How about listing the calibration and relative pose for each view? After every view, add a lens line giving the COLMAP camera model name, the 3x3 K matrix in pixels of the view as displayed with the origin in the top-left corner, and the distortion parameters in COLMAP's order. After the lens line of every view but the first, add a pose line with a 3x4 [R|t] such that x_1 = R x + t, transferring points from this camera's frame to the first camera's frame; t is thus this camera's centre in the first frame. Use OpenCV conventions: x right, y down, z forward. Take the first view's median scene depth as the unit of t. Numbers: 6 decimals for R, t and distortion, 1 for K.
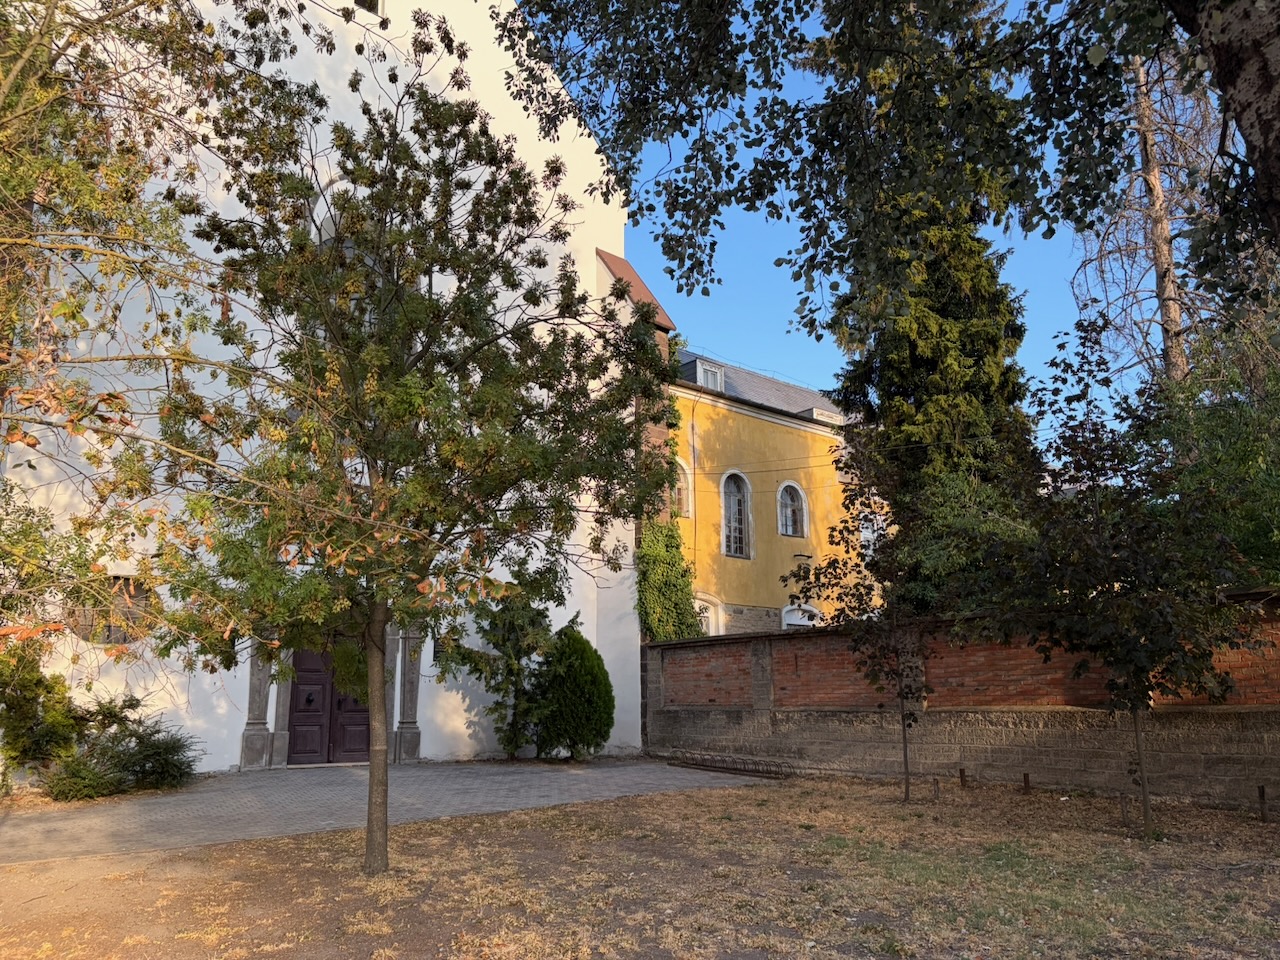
lens RADIAL K [[955.1, 0, 639.8], [0, 955.1, 479.5], [0, 0, 1]] dist [0.012987, 0.002385]
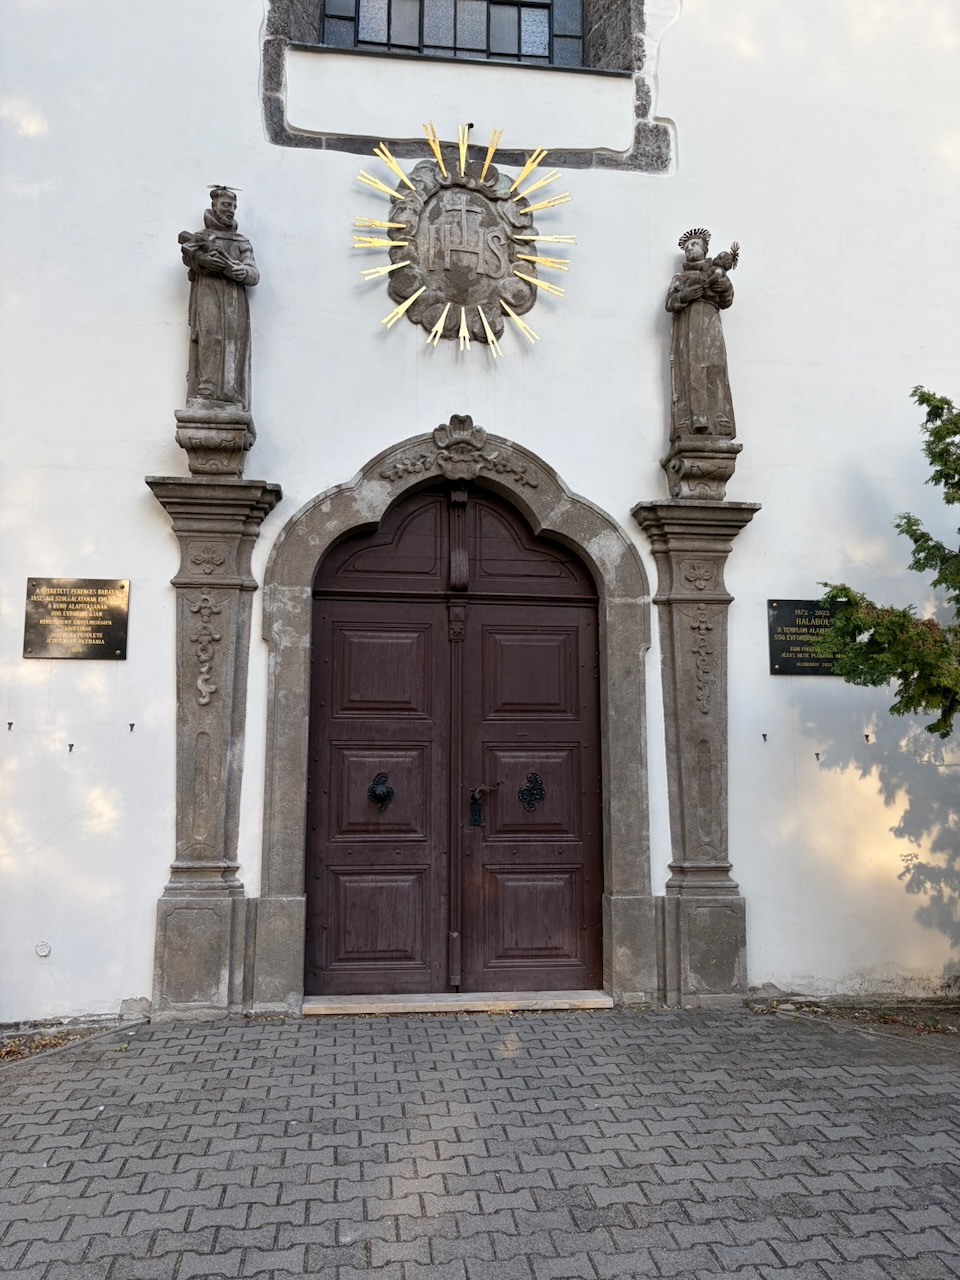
lens RADIAL K [[955.1, 0, 477.9], [0, 955.1, 637.5], [0, 0, 1]] dist [0.012987, 0.002385]
pose [[0.833807, -0.063843, -0.548352, -0.130491], [0.120617, 0.990360, 0.068101, 0.152622], [0.538718, -0.122924, 0.833470, 0.724150]]
